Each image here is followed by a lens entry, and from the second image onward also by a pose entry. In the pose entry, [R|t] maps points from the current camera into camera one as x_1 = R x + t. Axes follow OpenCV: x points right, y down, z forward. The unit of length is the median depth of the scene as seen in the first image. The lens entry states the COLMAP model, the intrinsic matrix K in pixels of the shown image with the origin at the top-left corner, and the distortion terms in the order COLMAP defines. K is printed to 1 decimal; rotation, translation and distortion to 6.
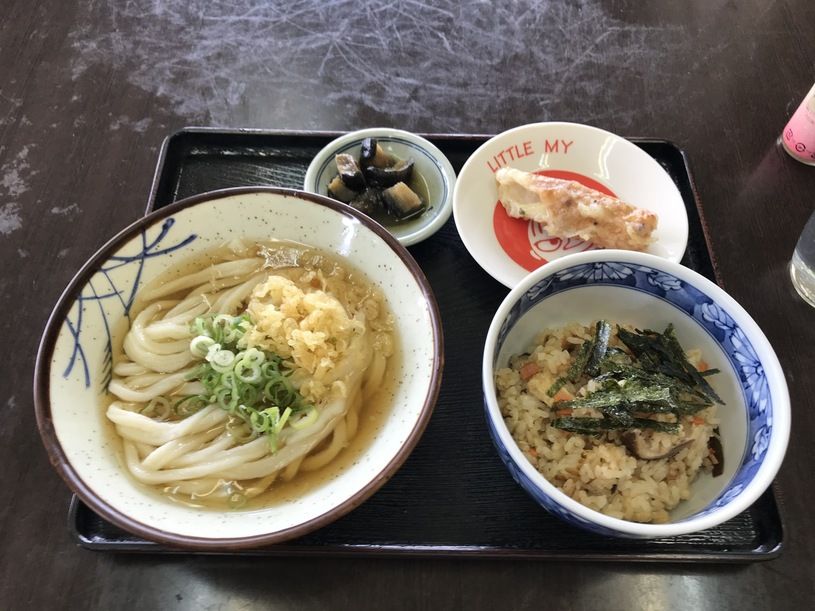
lens RADIAL K [[670.3, 0, 407.5], [0, 670.3, 305.5], [0, 0, 1]] dist [-0.011670, -0.000331]
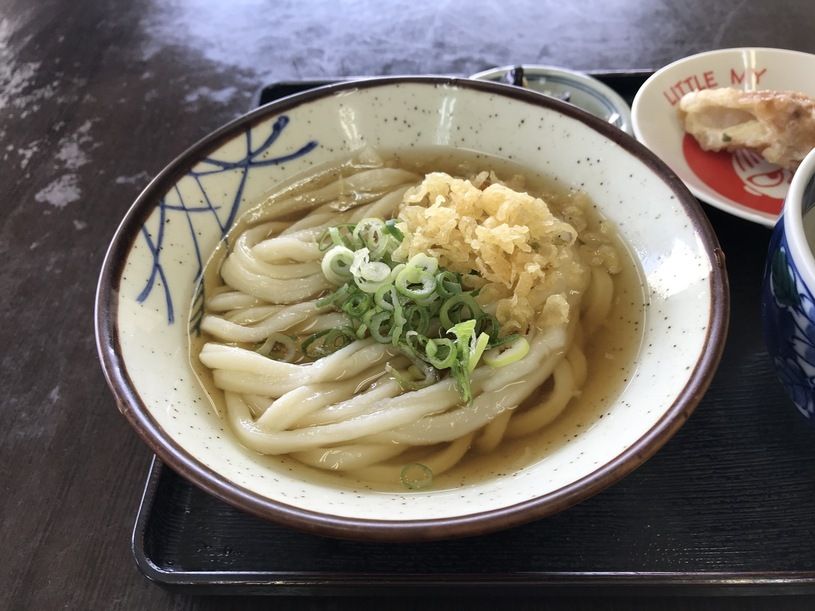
lens RADIAL K [[680.5, 0, 407.5], [0, 680.5, 305.5], [0, 0, 1]] dist [0.000027, -0.012555]
pose [[0.997618, -0.039140, -0.056807, -0.197255], [0.028728, 0.984375, -0.173724, 0.219393], [0.062719, 0.171678, 0.983155, 0.334950]]
